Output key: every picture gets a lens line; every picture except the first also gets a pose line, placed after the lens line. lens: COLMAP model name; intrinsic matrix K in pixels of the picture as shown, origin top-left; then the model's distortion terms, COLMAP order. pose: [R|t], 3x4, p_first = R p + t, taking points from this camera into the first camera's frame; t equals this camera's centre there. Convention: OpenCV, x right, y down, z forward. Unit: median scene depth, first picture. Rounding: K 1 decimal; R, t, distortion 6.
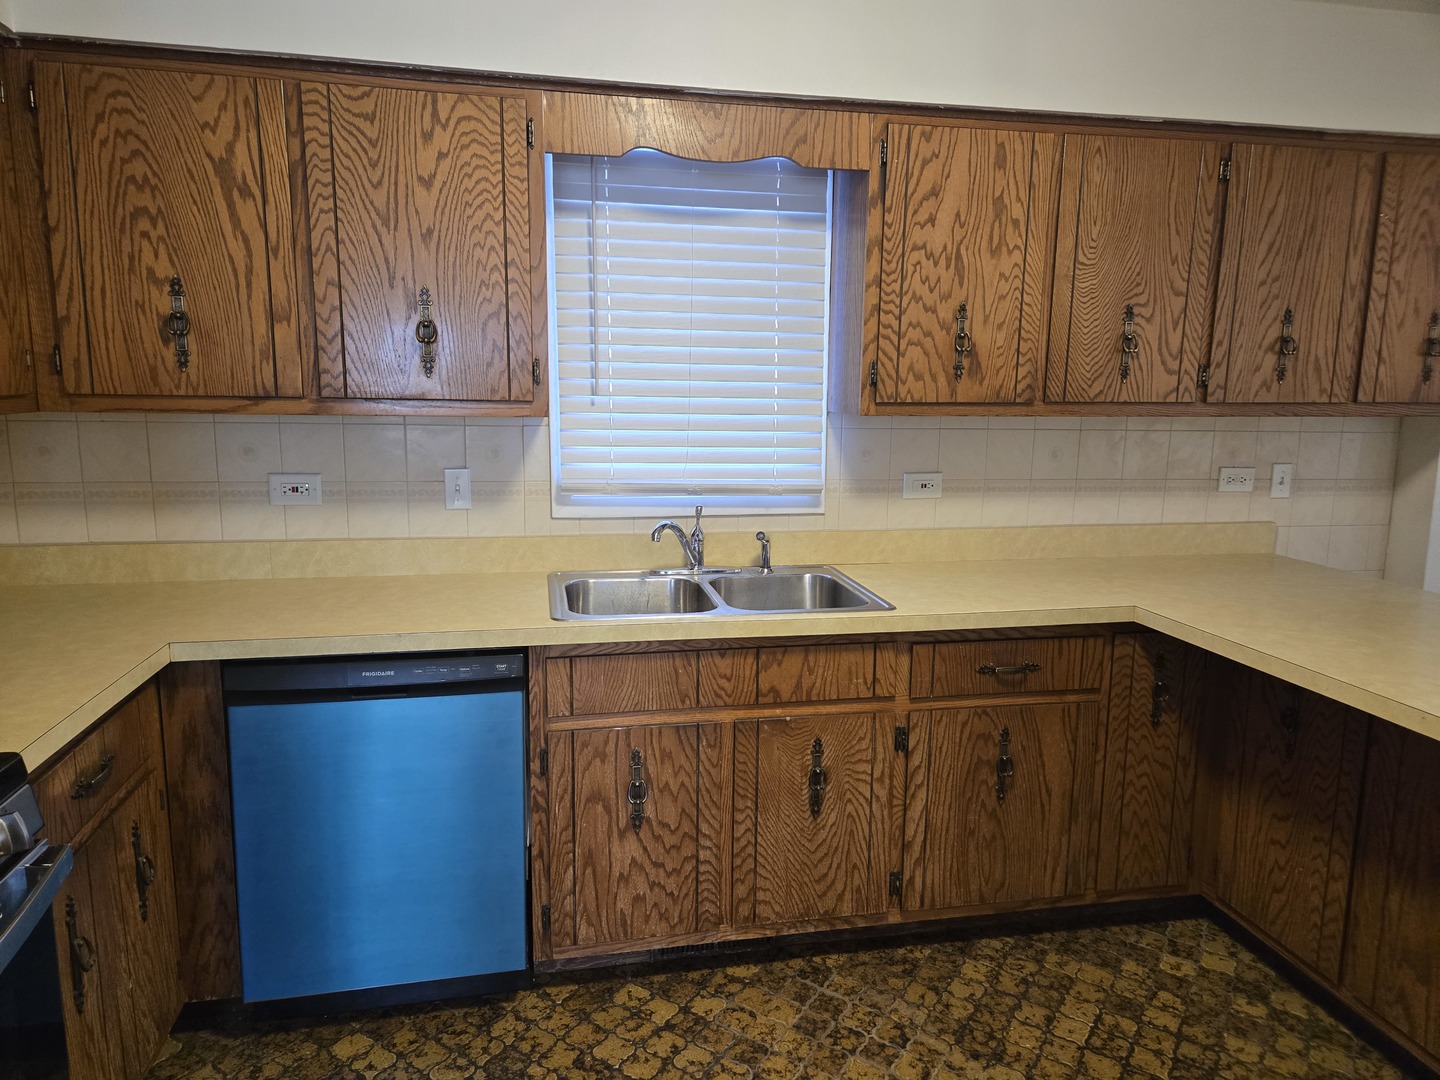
lens RADIAL K [[955.5, 0, 720.0], [0, 955.5, 540.0], [0, 0, 1]] dist [0.093502, -0.060072]
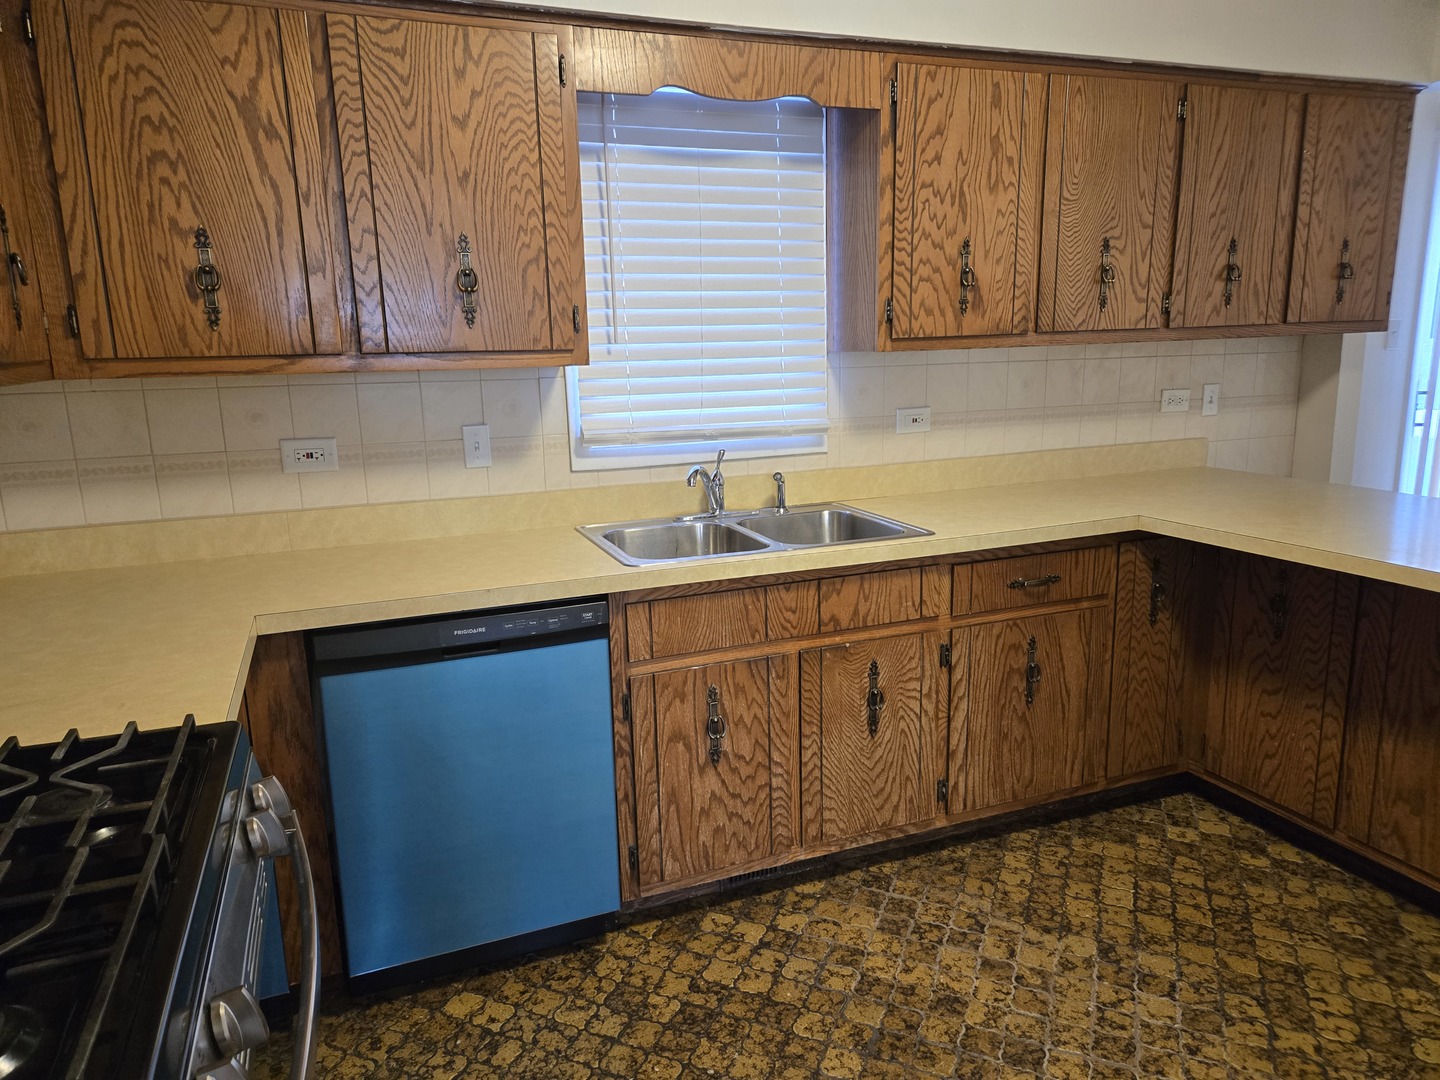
lens RADIAL K [[955.5, 0, 720.0], [0, 955.5, 540.0], [0, 0, 1]] dist [0.093502, -0.060072]
pose [[0.985081, -0.072360, 0.156136, -0.217138], [0.066216, 0.996825, 0.044211, 0.016778], [-0.158839, -0.033213, 0.986746, -0.003735]]
